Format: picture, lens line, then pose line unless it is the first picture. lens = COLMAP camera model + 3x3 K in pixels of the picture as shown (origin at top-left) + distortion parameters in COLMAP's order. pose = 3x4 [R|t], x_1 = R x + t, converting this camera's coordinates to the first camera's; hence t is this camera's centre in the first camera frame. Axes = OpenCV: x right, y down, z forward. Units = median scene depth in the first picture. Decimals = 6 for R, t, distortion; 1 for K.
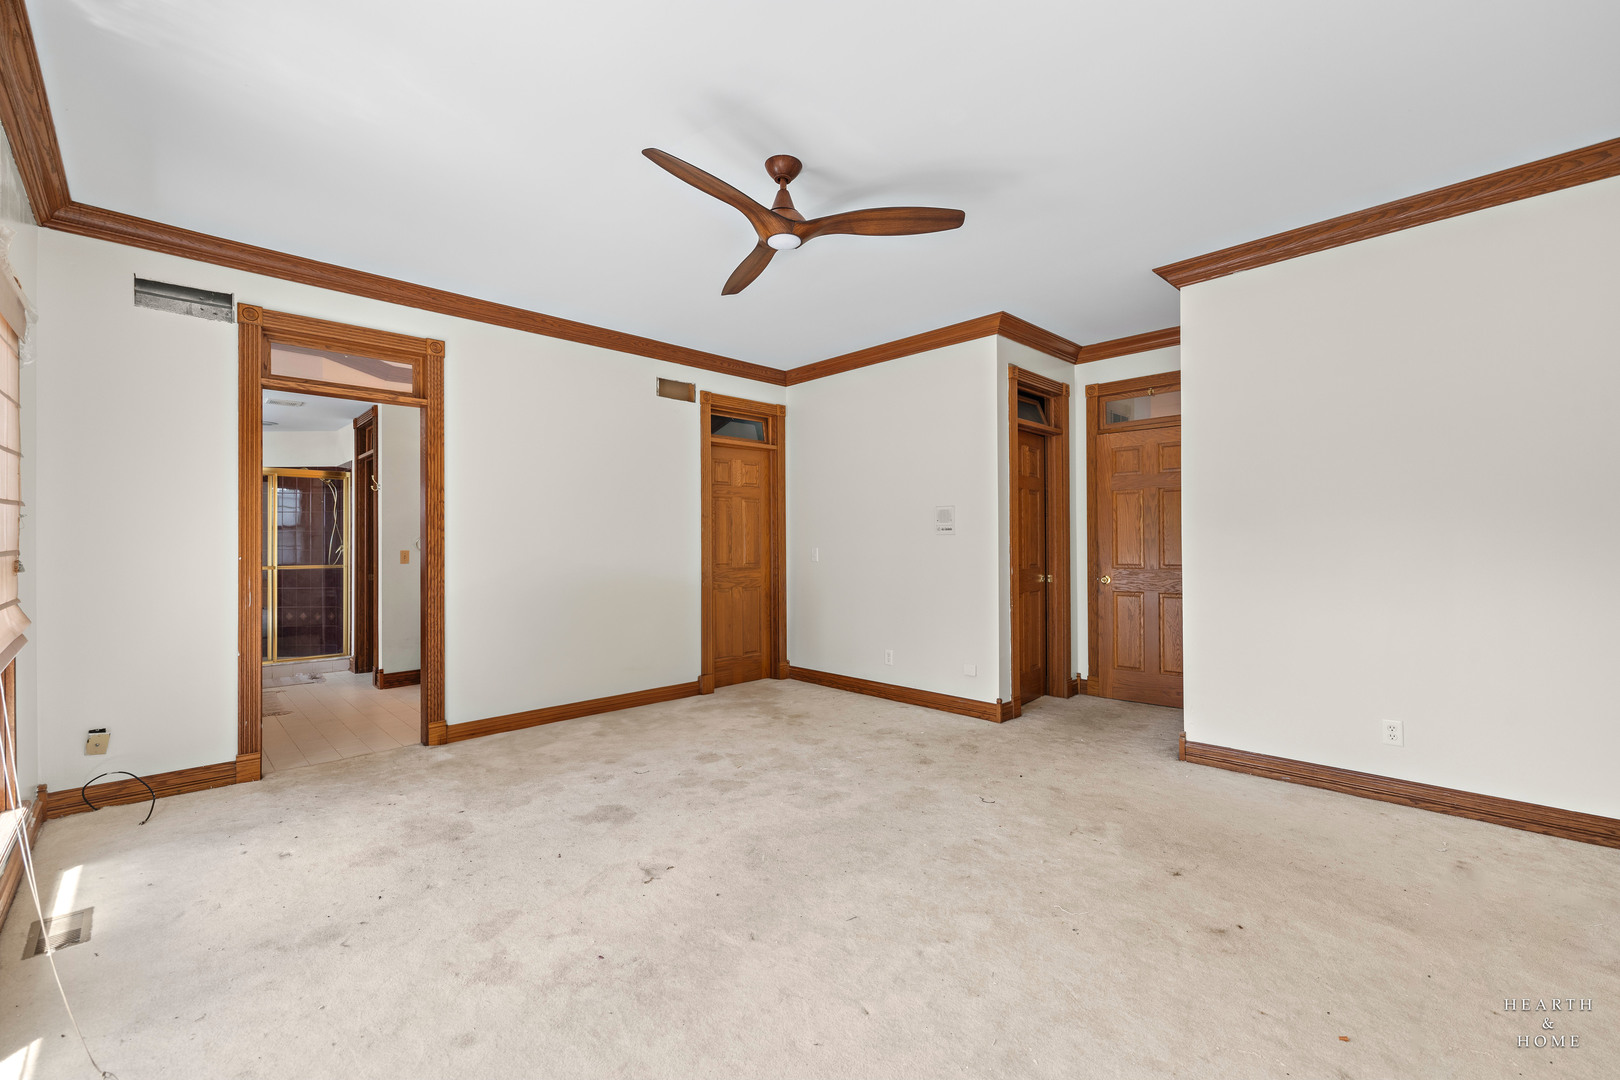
lens RADIAL K [[676.3, 0, 802.5], [0, 676.3, 535.8], [0, 0, 1]] dist [-0.000465, -0.000070]
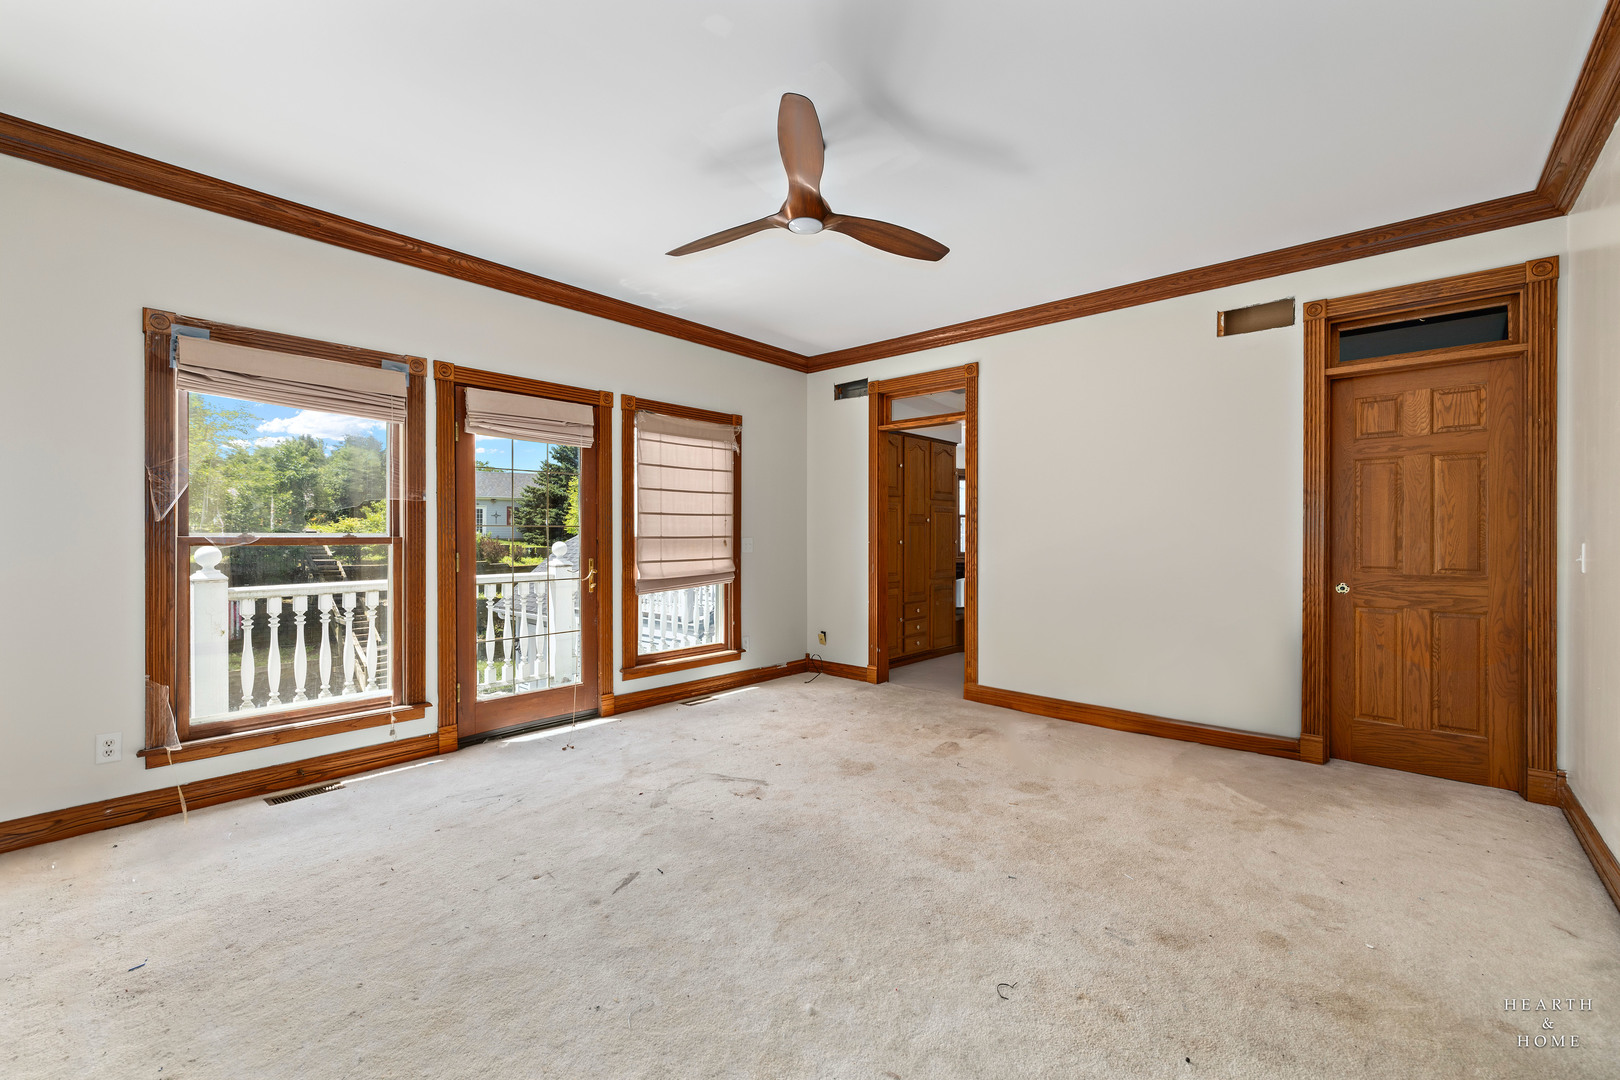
lens RADIAL K [[676.3, 0, 810.1], [0, 676.3, 538.4], [0, 0, 1]] dist [-0.000465, -0.000070]
pose [[0.079155, 0.008687, -0.996824, 0.668395], [0.011335, 0.999890, 0.009614, 0.005839], [0.996798, -0.012060, 0.079048, 0.650693]]
